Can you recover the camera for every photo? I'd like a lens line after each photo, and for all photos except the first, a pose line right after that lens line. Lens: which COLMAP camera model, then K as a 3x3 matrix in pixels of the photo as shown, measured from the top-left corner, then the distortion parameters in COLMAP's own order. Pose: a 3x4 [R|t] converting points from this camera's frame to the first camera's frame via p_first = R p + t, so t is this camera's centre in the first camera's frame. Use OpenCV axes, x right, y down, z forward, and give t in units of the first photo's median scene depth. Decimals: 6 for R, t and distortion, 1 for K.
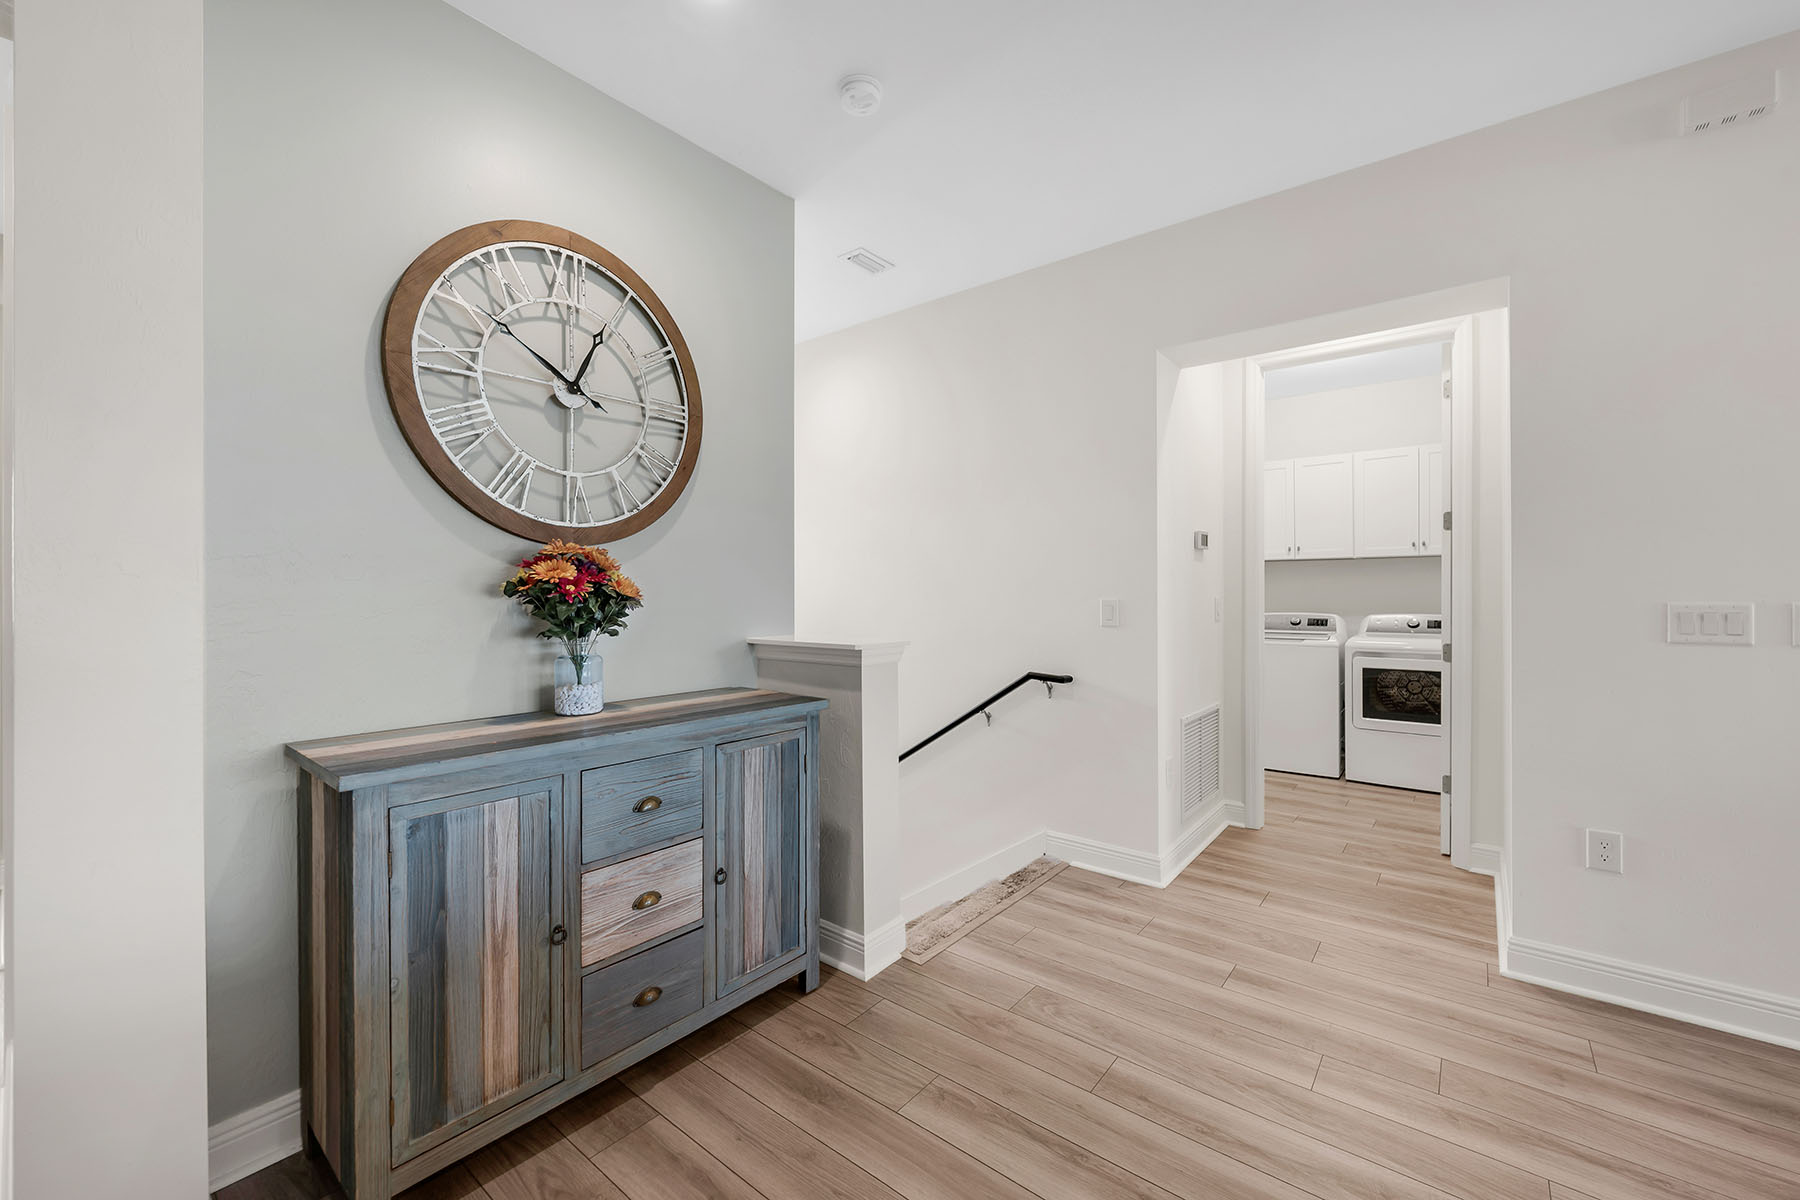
lens RADIAL K [[718.1, 0, 897.7], [0, 718.1, 589.8], [0, 0, 1]] dist [-0.000325, -0.000169]
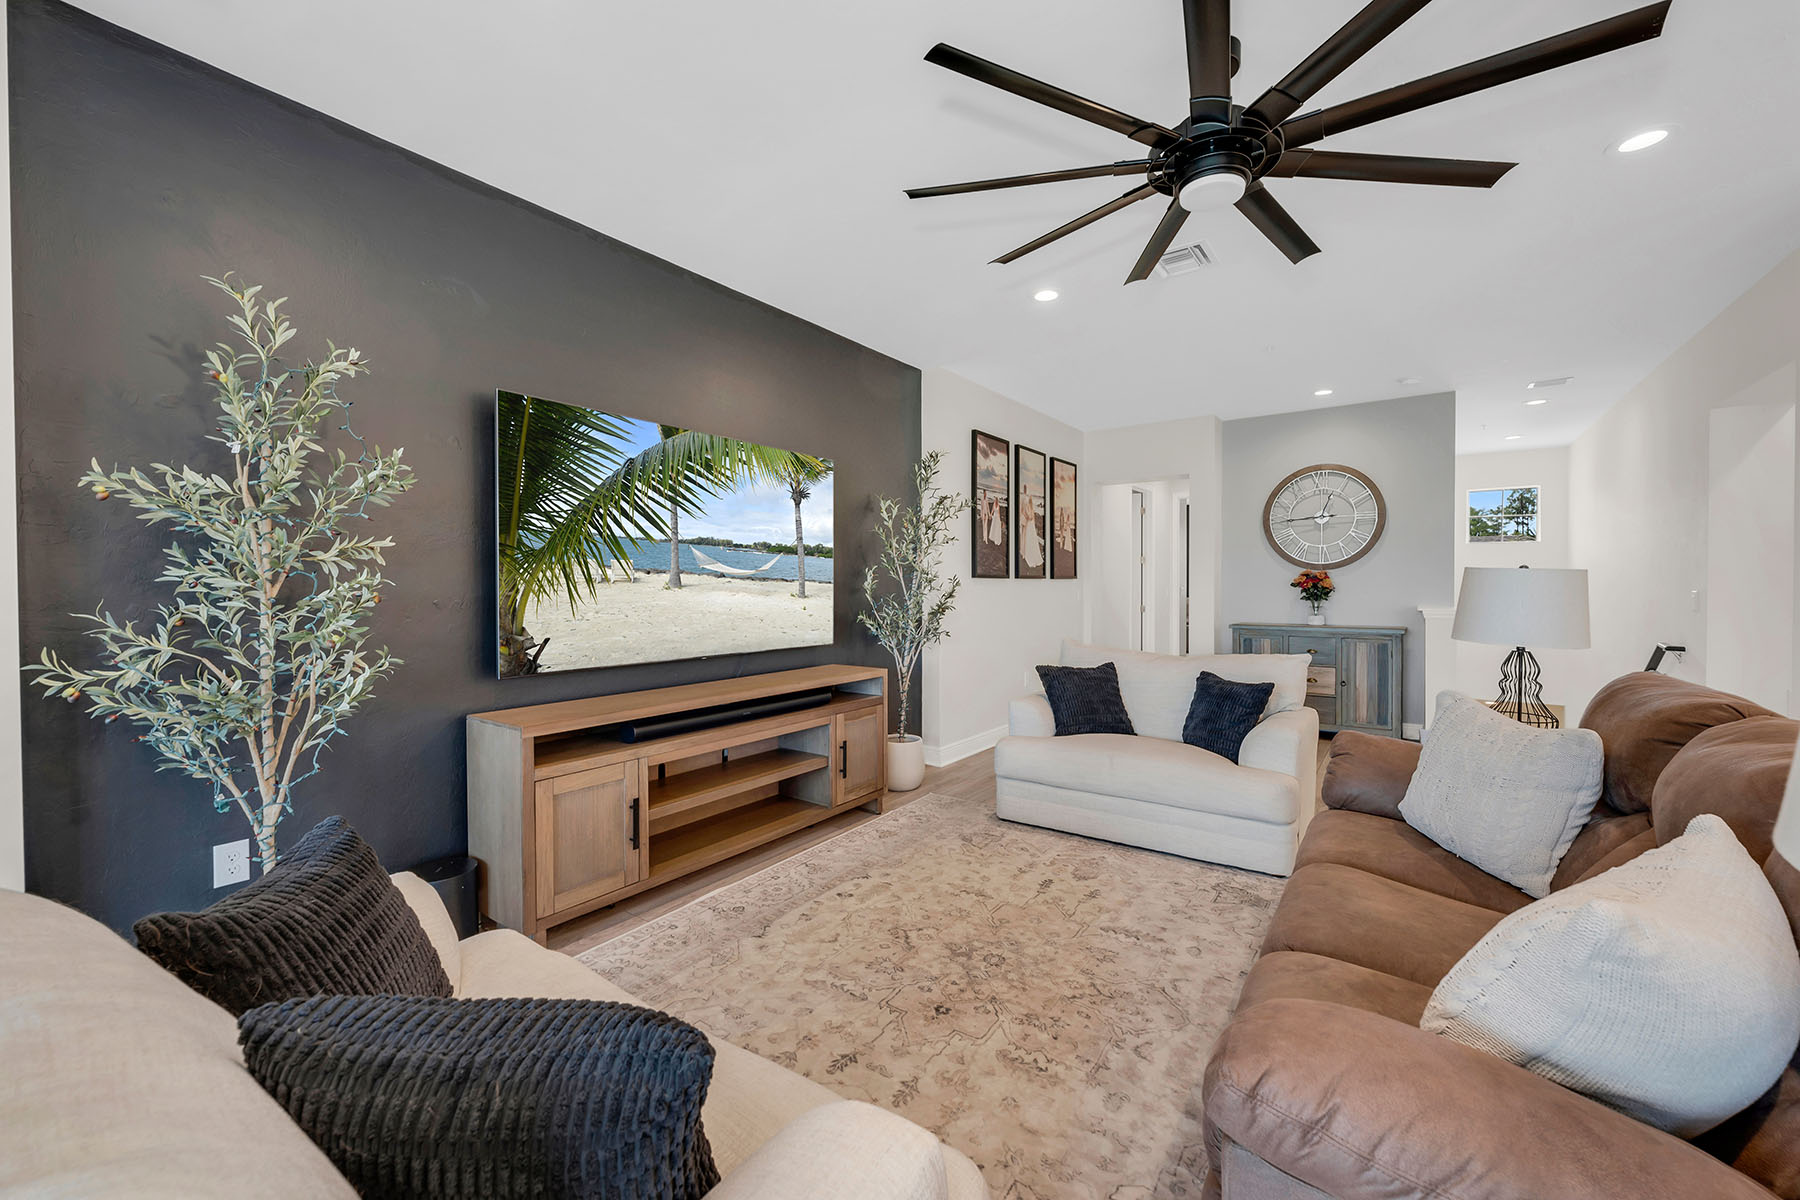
lens RADIAL K [[706.6, 0, 900.2], [0, 706.6, 595.5], [0, 0, 1]] dist [-0.030403, 0.000162]
pose [[0.045444, 0.017691, -0.998810, 2.602016], [0.006808, 0.999814, 0.018019, -0.023928], [0.998944, -0.007618, 0.045315, -0.960786]]
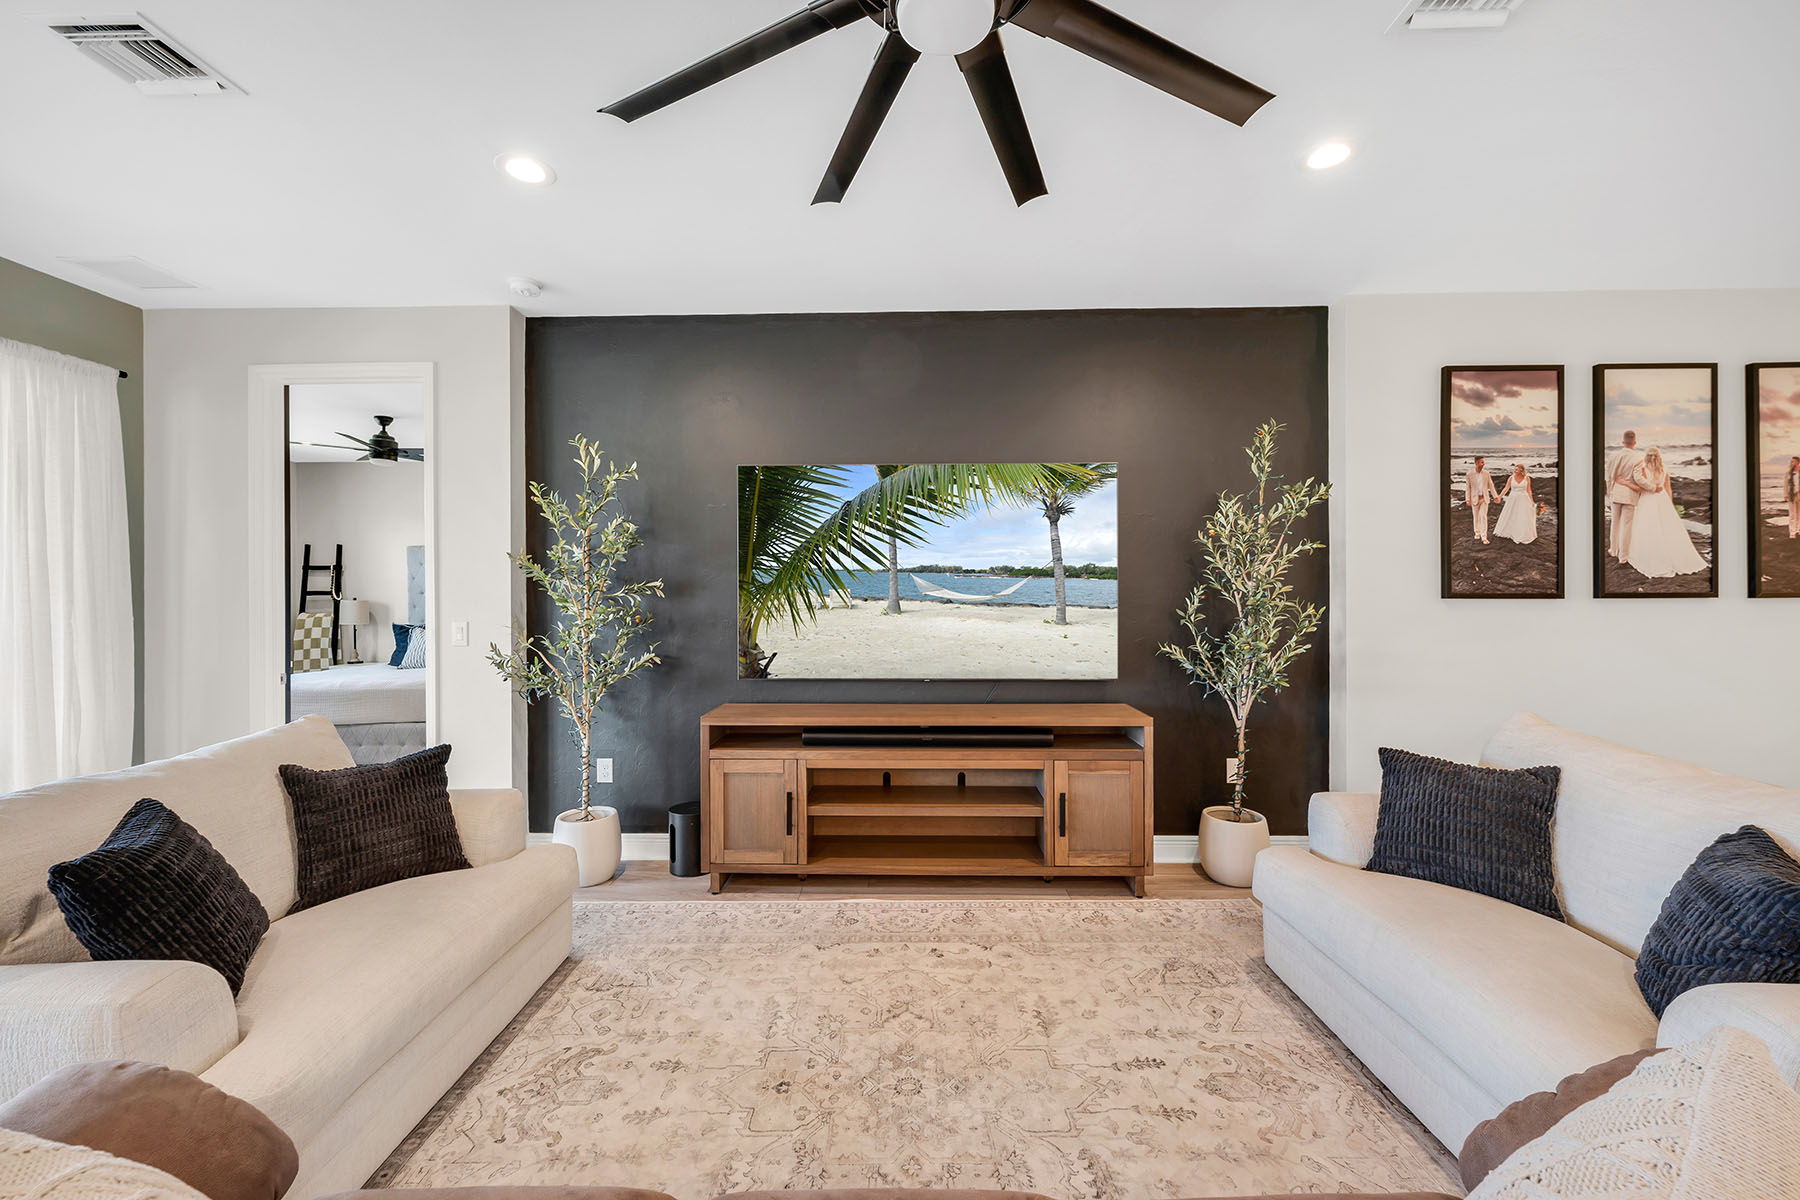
lens RADIAL K [[707.8, 0, 895.0], [0, 707.8, 601.0], [0, 0, 1]] dist [0.000520, -0.000106]
pose [[-0.796491, 0.007058, -0.604610, 2.018063], [0.008387, 0.999965, 0.000624, -0.048623], [0.604593, -0.004574, -0.796522, 0.028843]]
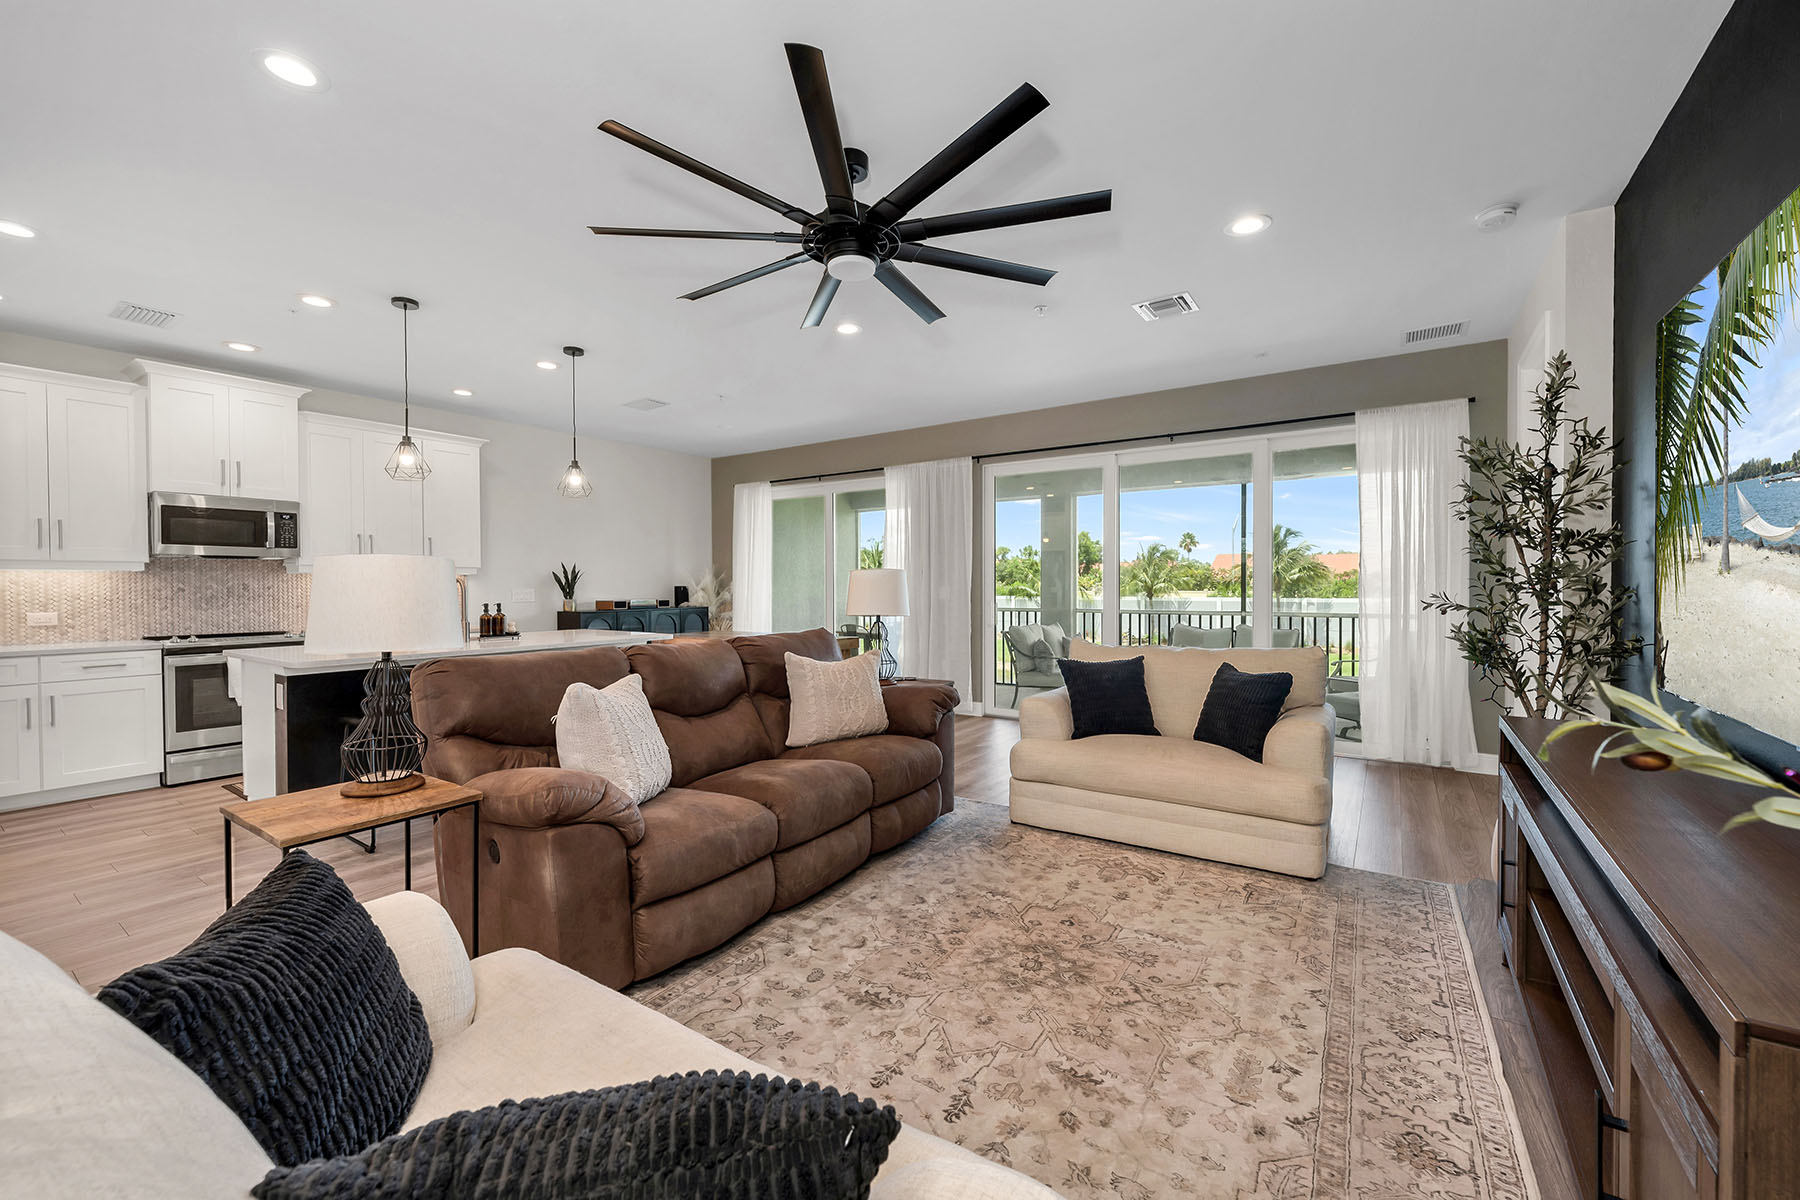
lens RADIAL K [[718.1, 0, 897.7], [0, 718.1, 589.8], [0, 0, 1]] dist [-0.000325, -0.000169]
pose [[-0.076586, -0.008756, 0.997024, 0.235898], [0.001592, 0.999959, 0.008904, -0.006497], [-0.997062, 0.002269, -0.076569, -0.438790]]
